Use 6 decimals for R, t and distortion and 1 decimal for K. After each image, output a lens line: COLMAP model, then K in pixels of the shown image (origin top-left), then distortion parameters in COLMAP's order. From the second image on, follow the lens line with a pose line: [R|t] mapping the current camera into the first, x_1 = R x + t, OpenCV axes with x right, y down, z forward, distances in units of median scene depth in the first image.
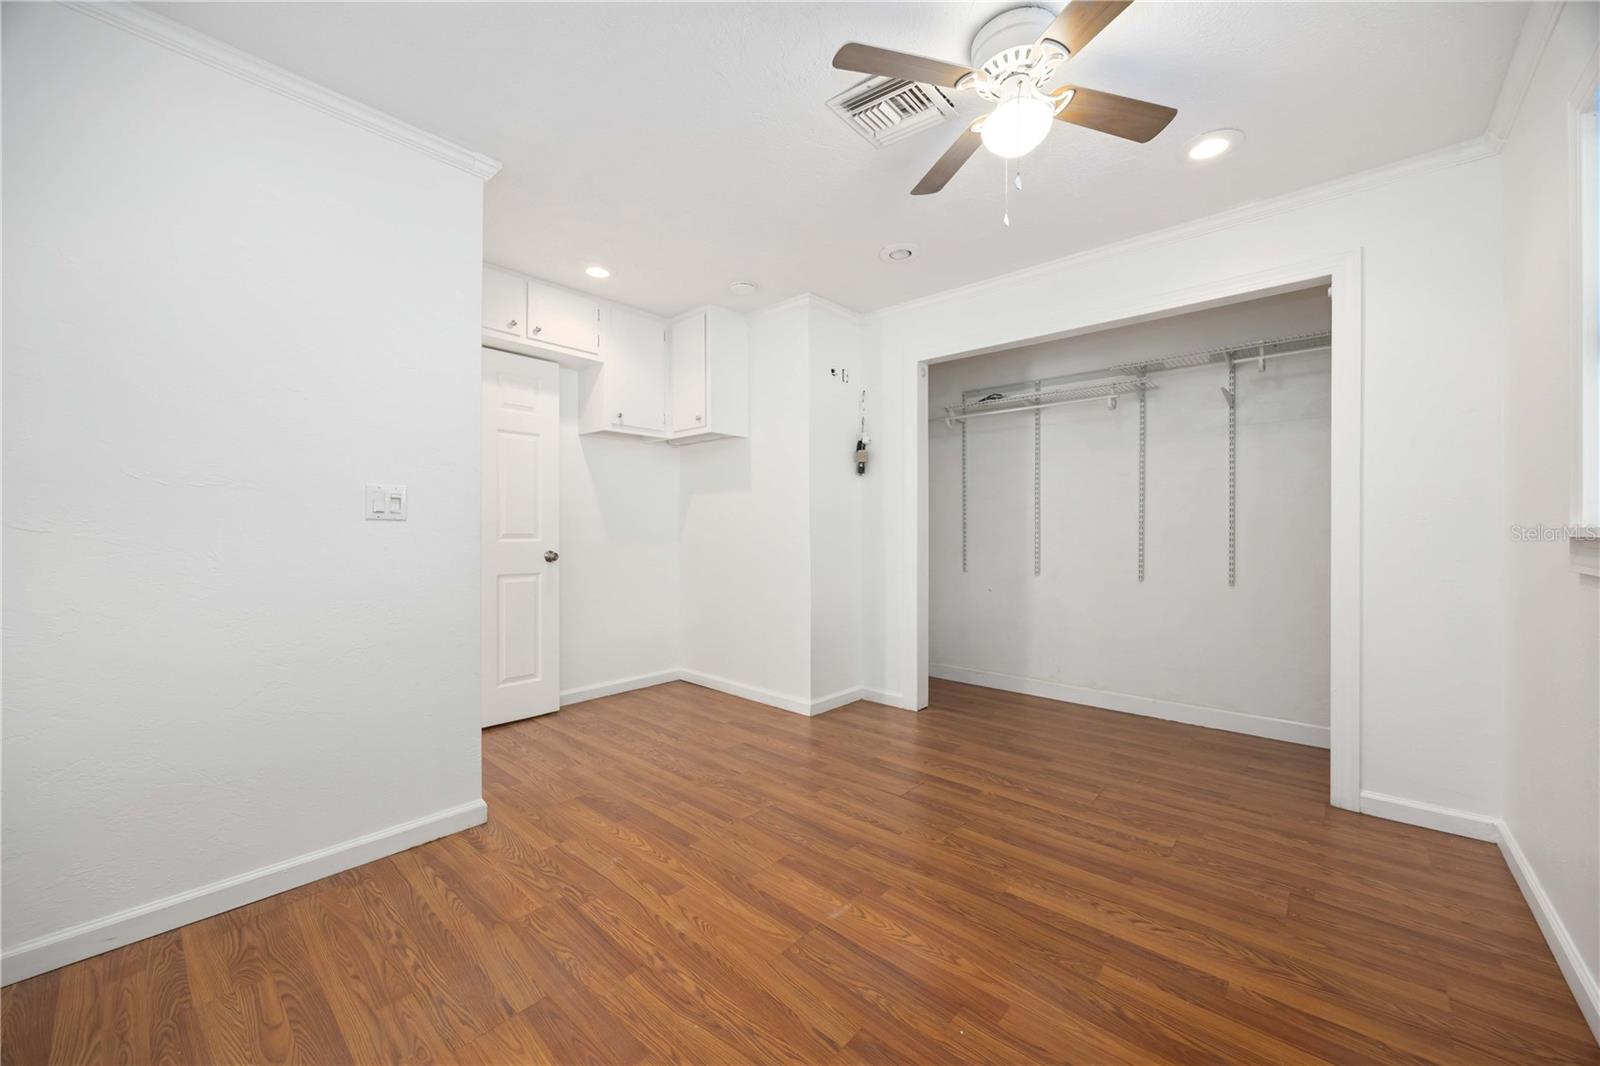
lens RADIAL K [[604.3, 0, 799.7], [0, 604.3, 527.0], [0, 0, 1]] dist [-0.009042, 0.000488]
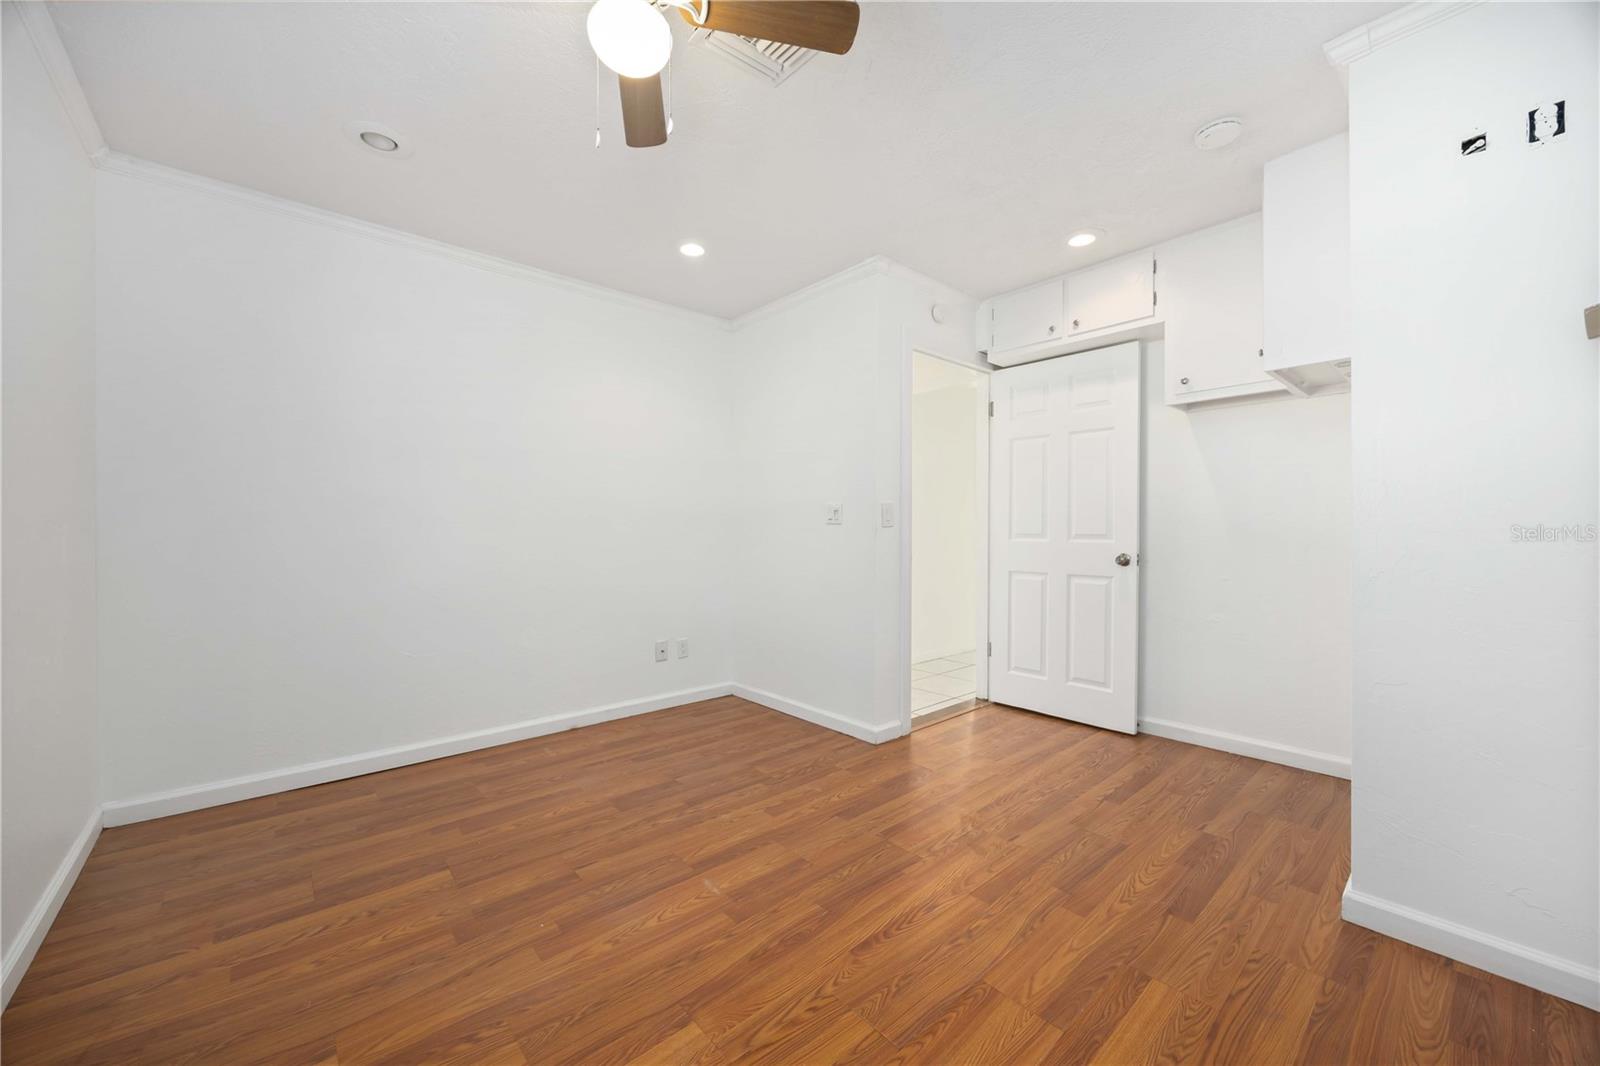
lens RADIAL K [[604.3, 0, 800.0], [0, 604.3, 537.7], [0, 0, 1]] dist [-0.009042, 0.000488]
pose [[-0.118844, 0.013481, -0.992821, 0.947867], [0.004410, 0.999905, 0.013049, 0.002233], [0.992903, -0.002828, -0.118892, 1.100307]]
